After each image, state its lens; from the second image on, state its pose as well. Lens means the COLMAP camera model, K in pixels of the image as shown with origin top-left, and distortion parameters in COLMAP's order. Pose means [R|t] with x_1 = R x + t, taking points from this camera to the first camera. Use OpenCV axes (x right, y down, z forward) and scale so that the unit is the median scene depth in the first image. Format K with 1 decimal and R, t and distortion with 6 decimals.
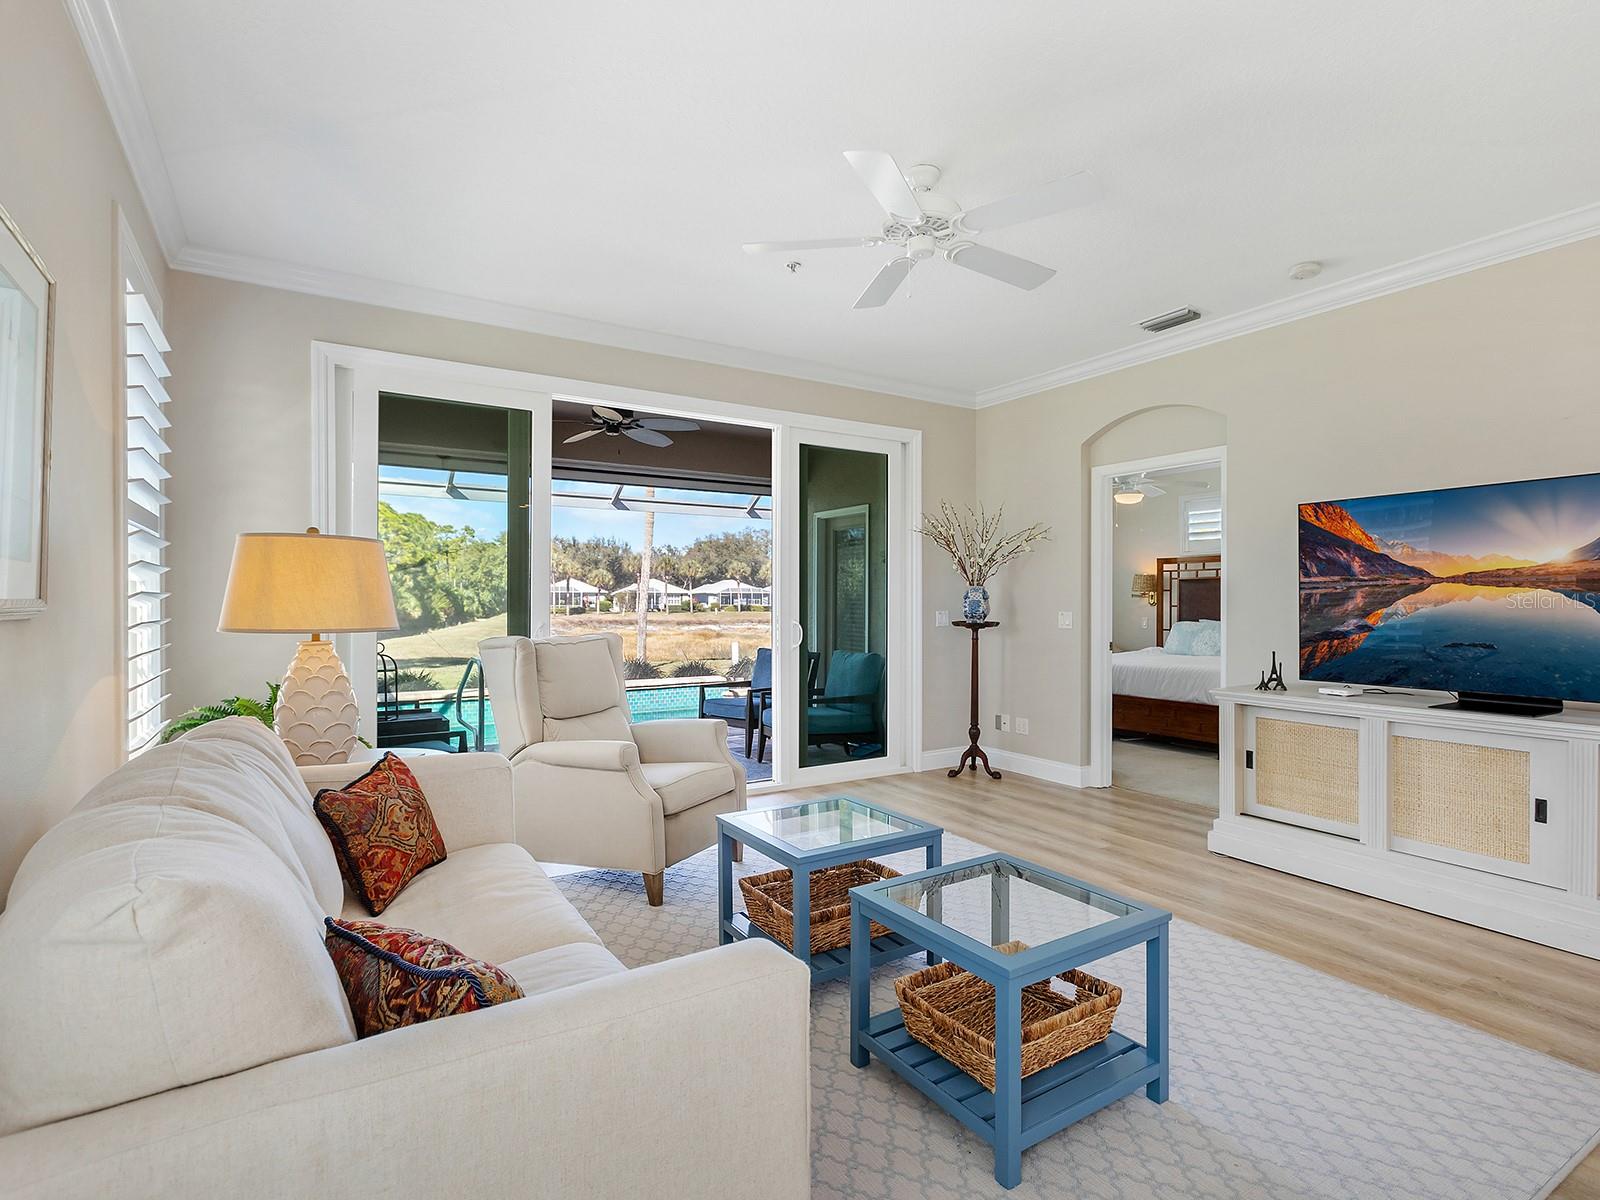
lens RADIAL K [[811.6, 0, 828.3], [0, 811.6, 603.7], [0, 0, 1]] dist [0.001342, -0.001236]
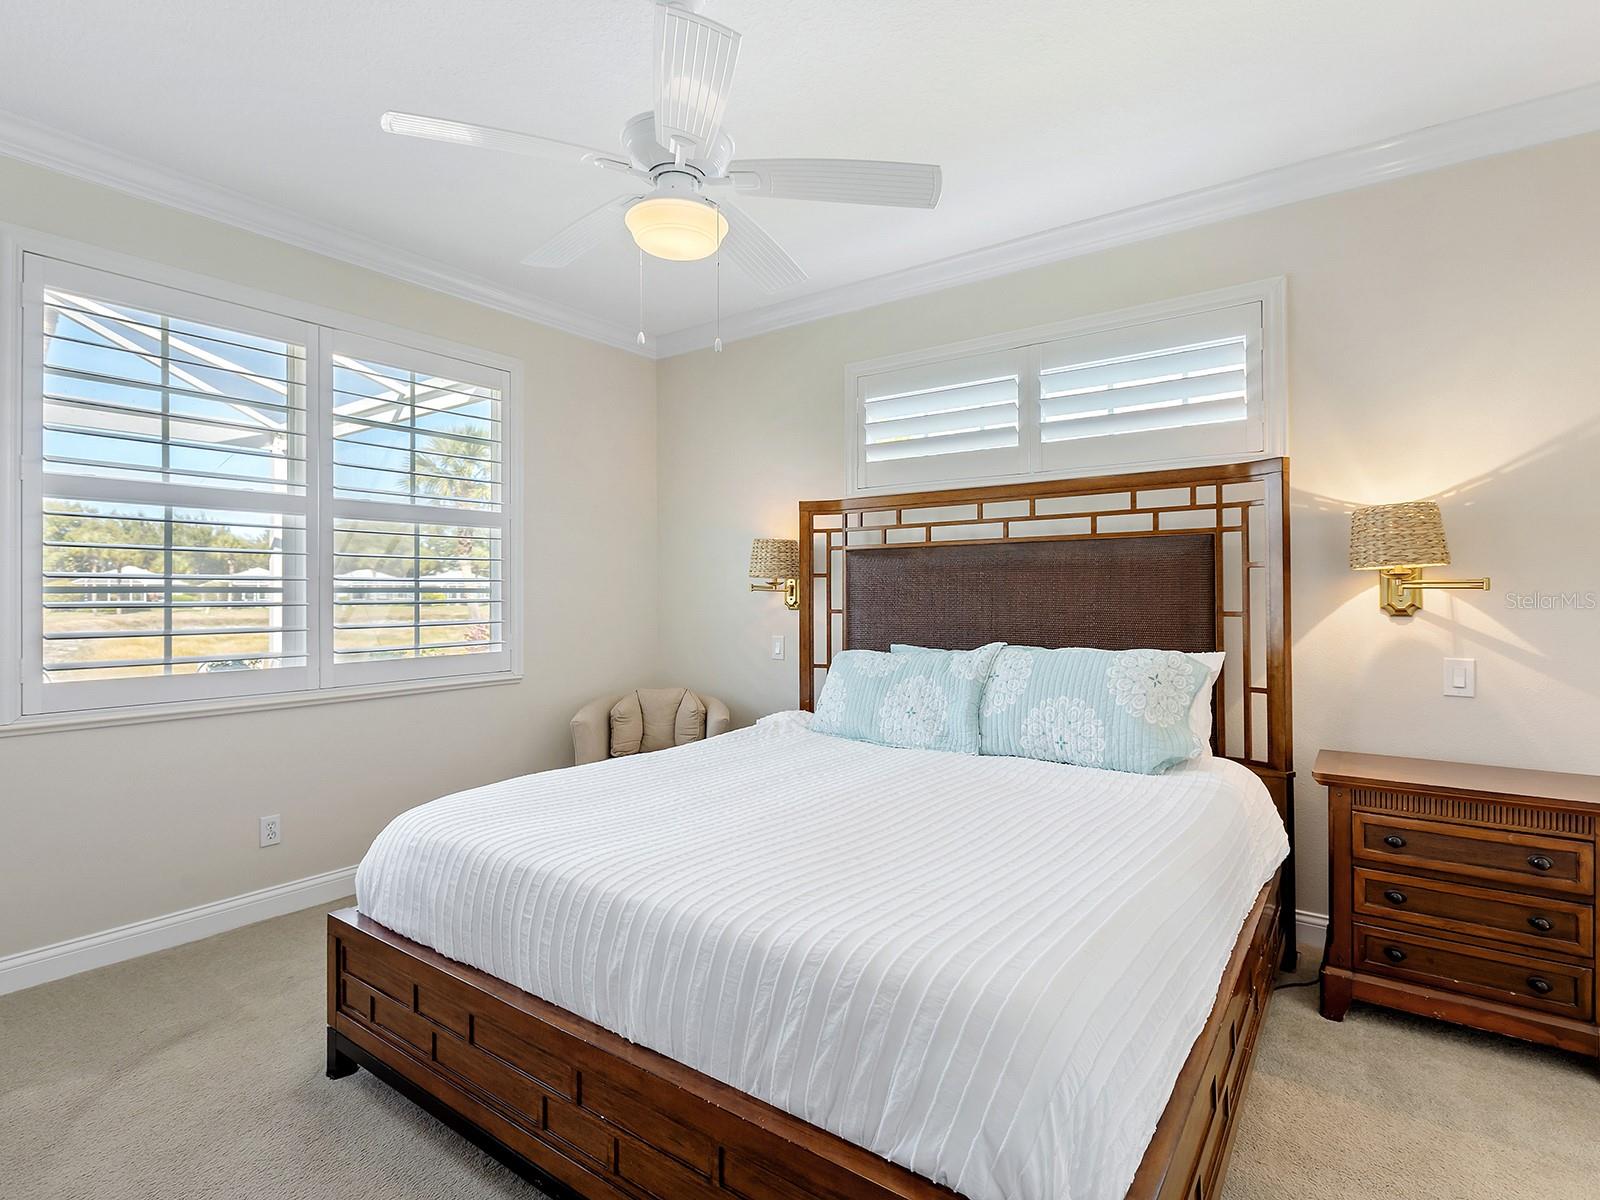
lens RADIAL K [[811.6, 0, 805.1], [0, 811.6, 593.3], [0, 0, 1]] dist [0.001342, -0.001236]
pose [[0.937216, -0.008486, 0.348646, 0.260022], [0.008729, 0.999962, 0.000873, -0.007186], [-0.348640, 0.002225, 0.937254, 0.601182]]
